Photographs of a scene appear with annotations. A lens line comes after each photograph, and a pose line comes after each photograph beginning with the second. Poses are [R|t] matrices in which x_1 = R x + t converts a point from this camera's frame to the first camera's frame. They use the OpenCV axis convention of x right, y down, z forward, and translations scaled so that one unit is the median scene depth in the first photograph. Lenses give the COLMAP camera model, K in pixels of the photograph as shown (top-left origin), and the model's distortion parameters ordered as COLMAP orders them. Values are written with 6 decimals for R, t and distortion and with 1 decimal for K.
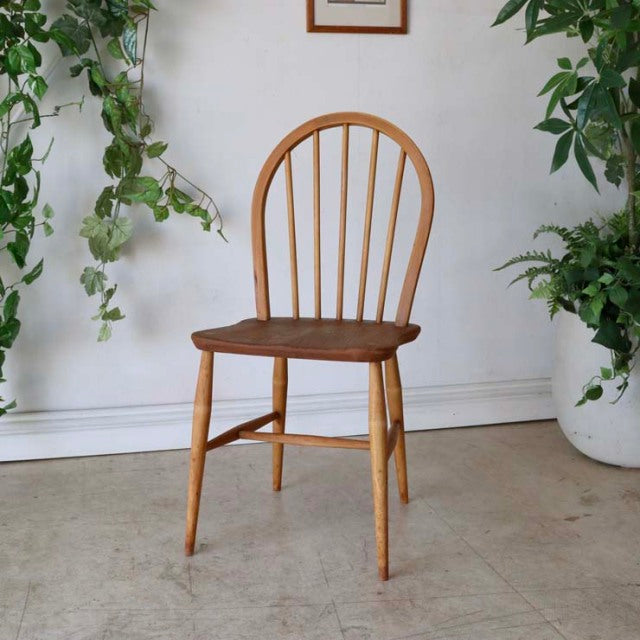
lens RADIAL K [[1005.0, 0, 333.8], [0, 1005.0, 330.6], [0, 0, 1]] dist [-0.057674, 0.000000]
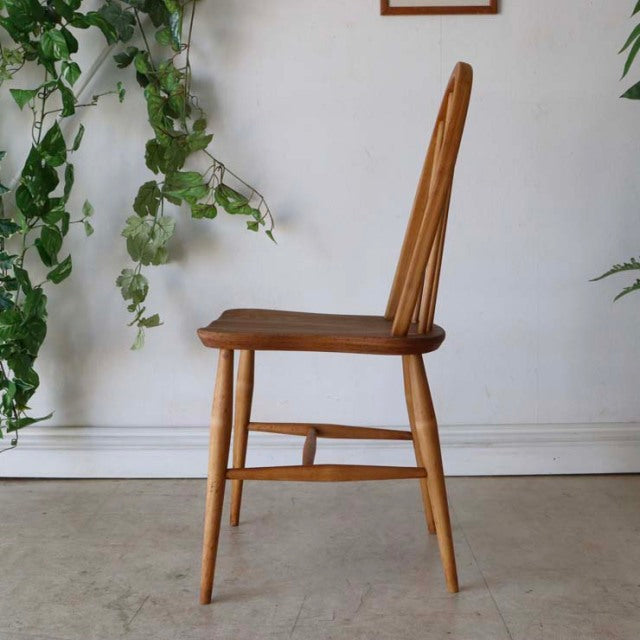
lens RADIAL K [[1005.0, 0, 314.6], [0, 1005.0, 317.7], [0, 0, 1]] dist [-0.057674, 0.000000]
pose [[0.965320, 0.018777, -0.260395, 0.164401], [-0.041374, 0.995808, -0.081571, 0.049728], [0.257772, 0.089516, 0.962050, 0.159314]]
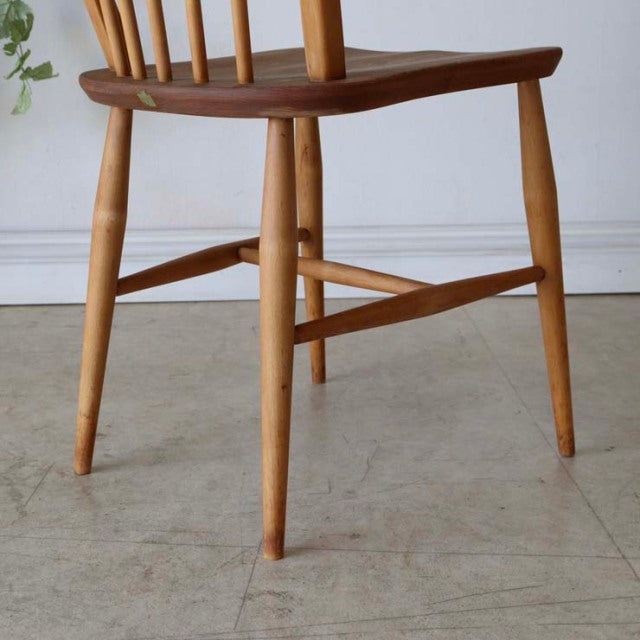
lens RADIAL K [[1276.2, 0, 321.4], [0, 1276.2, 326.4], [0, 0, 1]] dist [0.077136, 0.000000]
pose [[0.978025, 0.048798, -0.202697, 0.119296], [-0.034147, 0.996587, 0.075160, 0.075637], [0.205673, -0.066587, 0.976353, 0.255237]]
